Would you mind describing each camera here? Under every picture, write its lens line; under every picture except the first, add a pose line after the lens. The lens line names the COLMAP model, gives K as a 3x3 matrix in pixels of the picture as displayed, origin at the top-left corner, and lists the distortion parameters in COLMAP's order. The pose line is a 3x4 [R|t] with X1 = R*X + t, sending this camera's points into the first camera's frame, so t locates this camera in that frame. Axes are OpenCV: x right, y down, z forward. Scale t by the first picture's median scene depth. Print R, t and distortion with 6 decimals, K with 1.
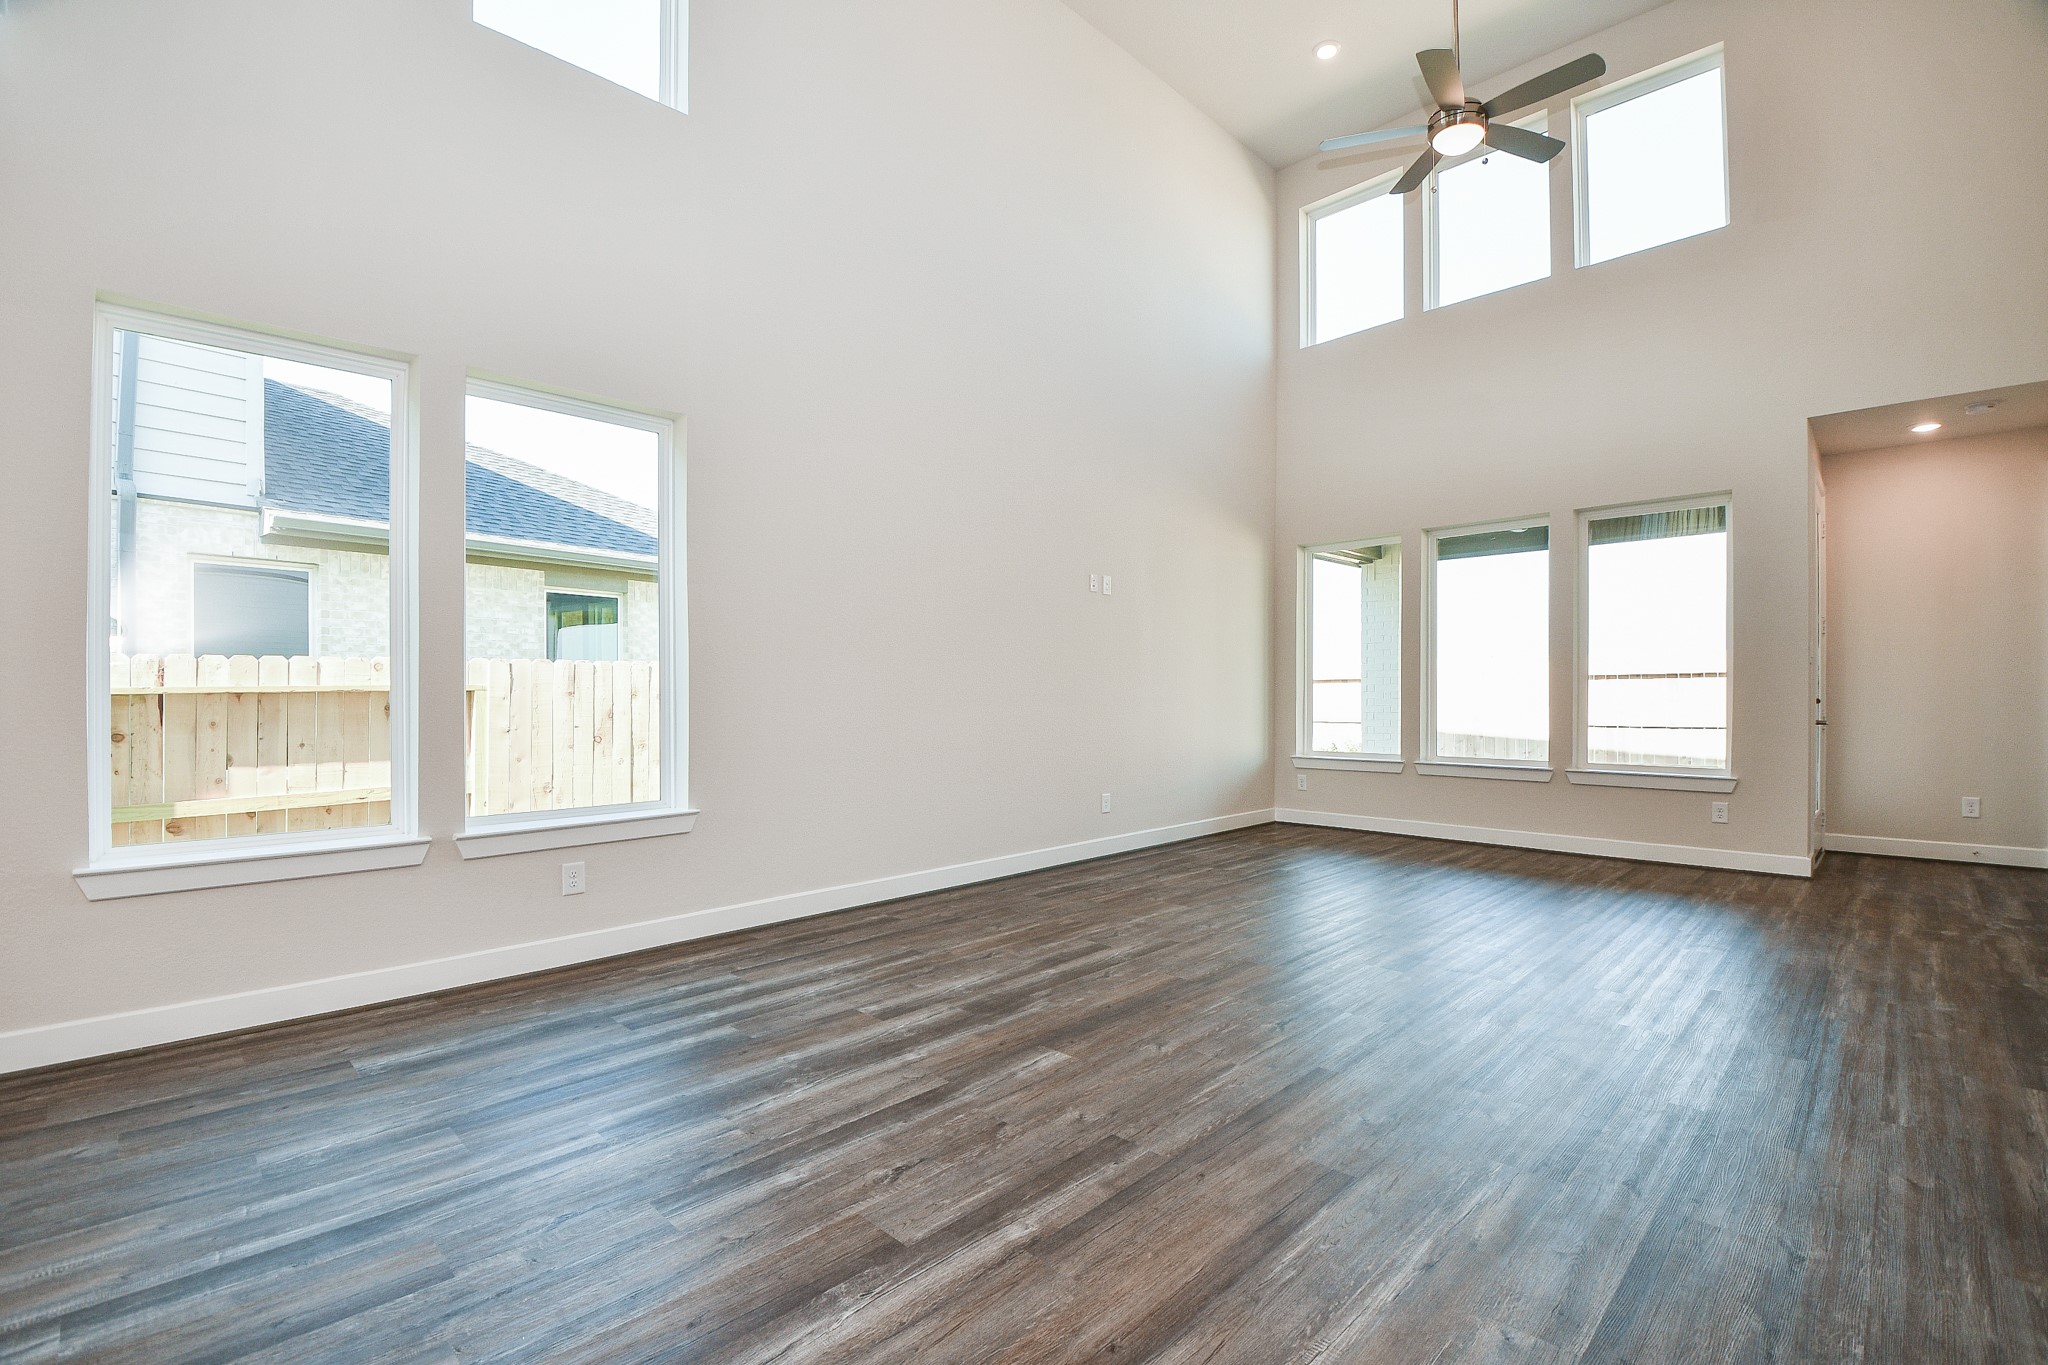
lens RADIAL K [[907.7, 0, 1030.6], [0, 907.7, 691.7], [0, 0, 1]] dist [0.016113, -0.026393]
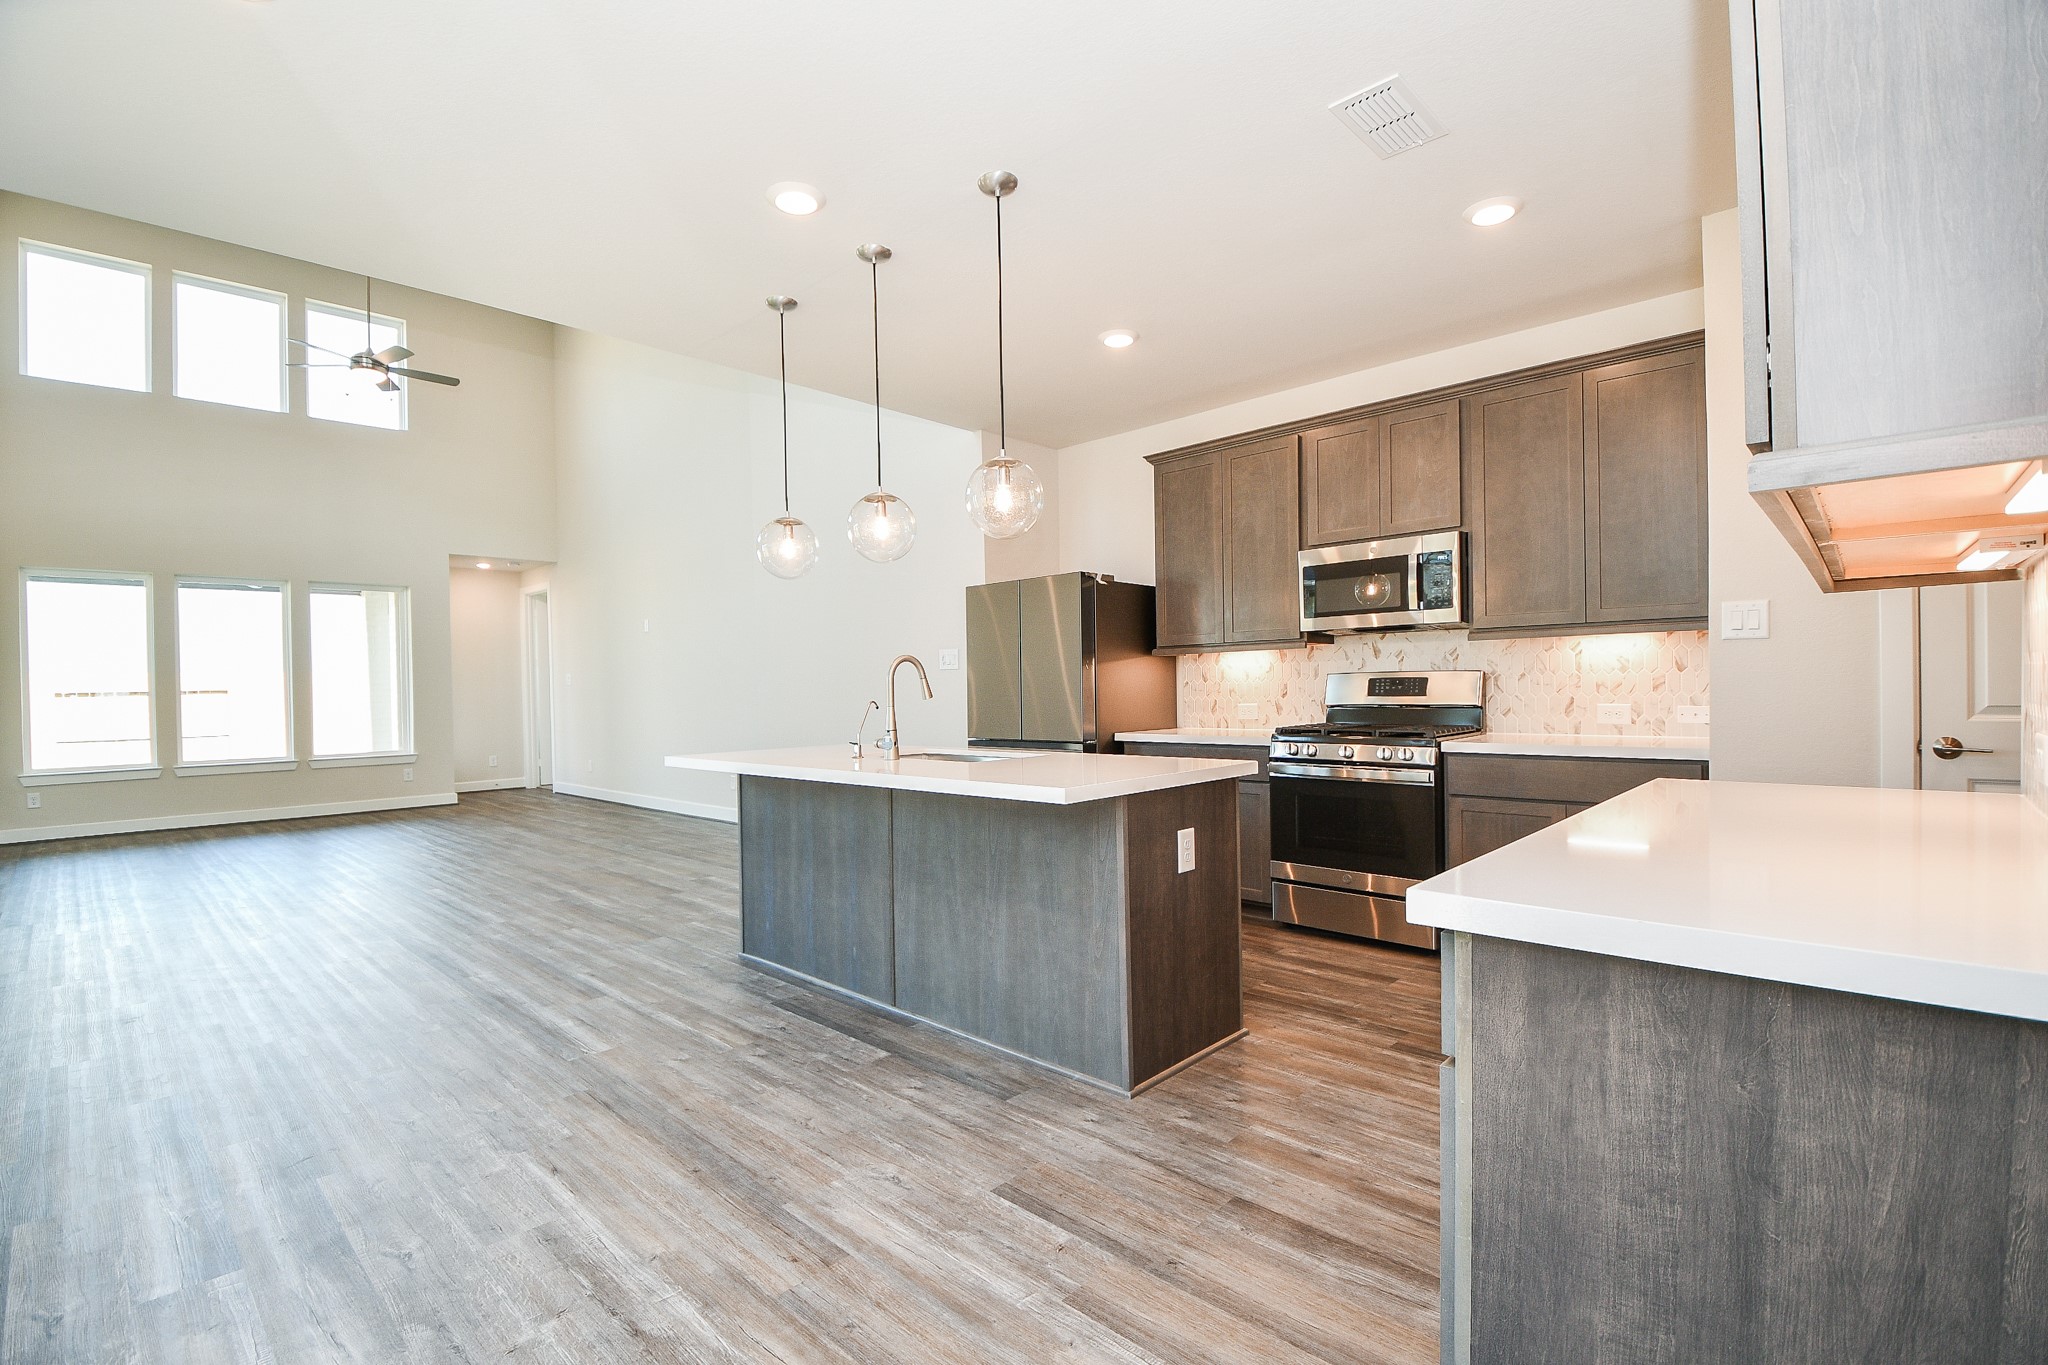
lens RADIAL K [[923.8, 0, 1027.8], [0, 923.8, 686.4], [0, 0, 1]] dist [0.021668, -0.030112]
pose [[-0.016044, 0.002638, 0.999868, -1.862420], [0.018950, 0.999818, -0.002334, -0.010900], [-0.999692, 0.018910, -0.016091, -0.248834]]
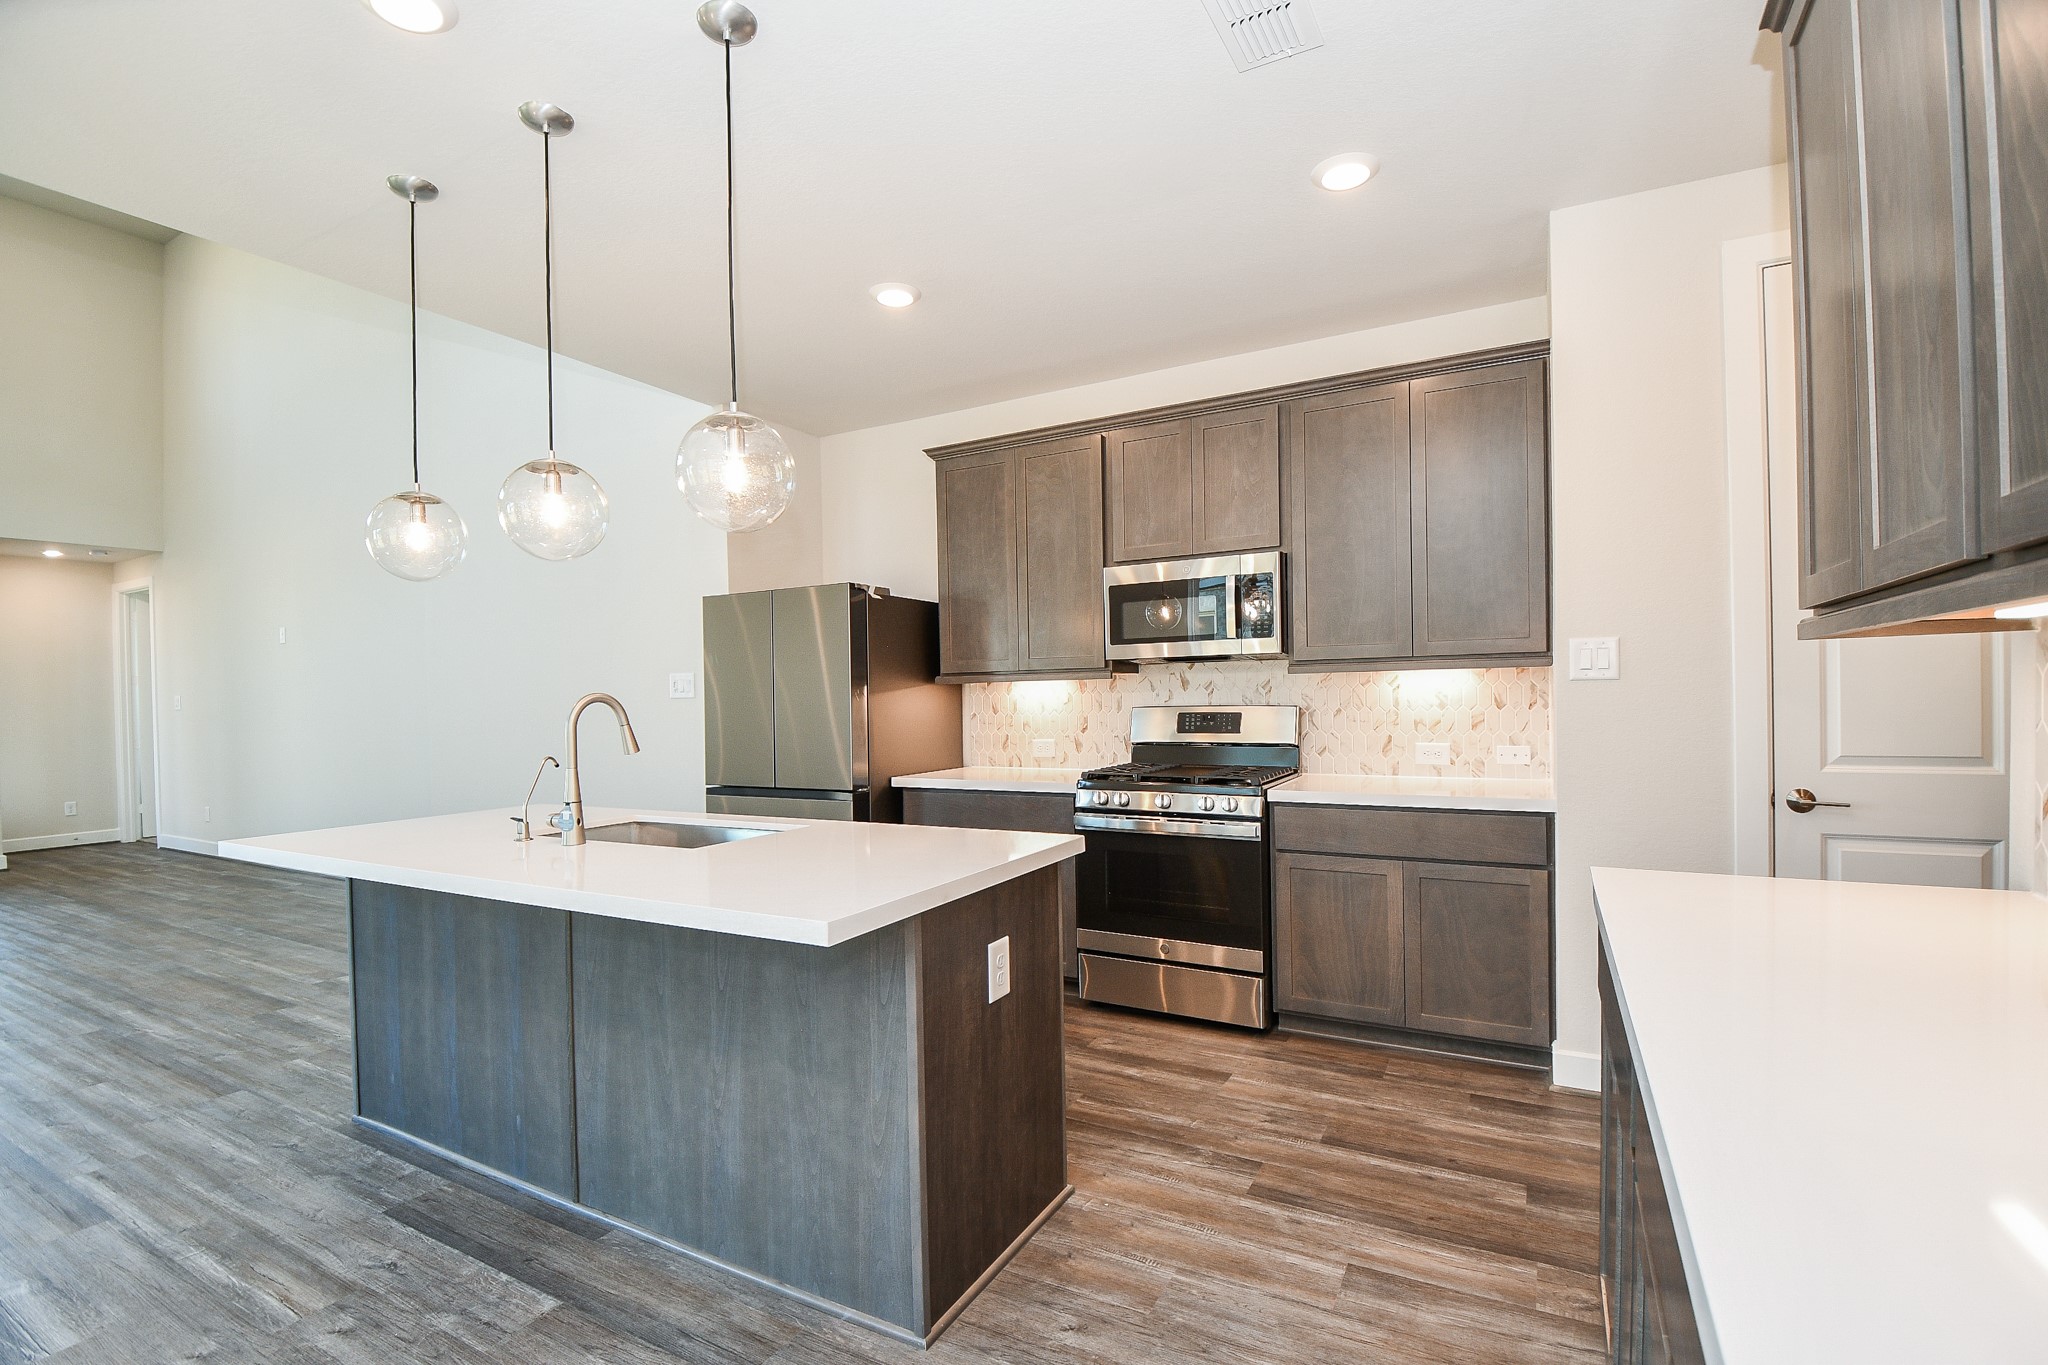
lens RADIAL K [[918.3, 0, 1038.3], [0, 918.3, 703.2], [0, 0, 1]] dist [0.018283, -0.029631]
pose [[-0.274418, -0.002182, 0.961608, -1.581352], [0.020507, 0.999757, 0.008121, -0.047311], [-0.961392, 0.021949, -0.274306, -0.267633]]
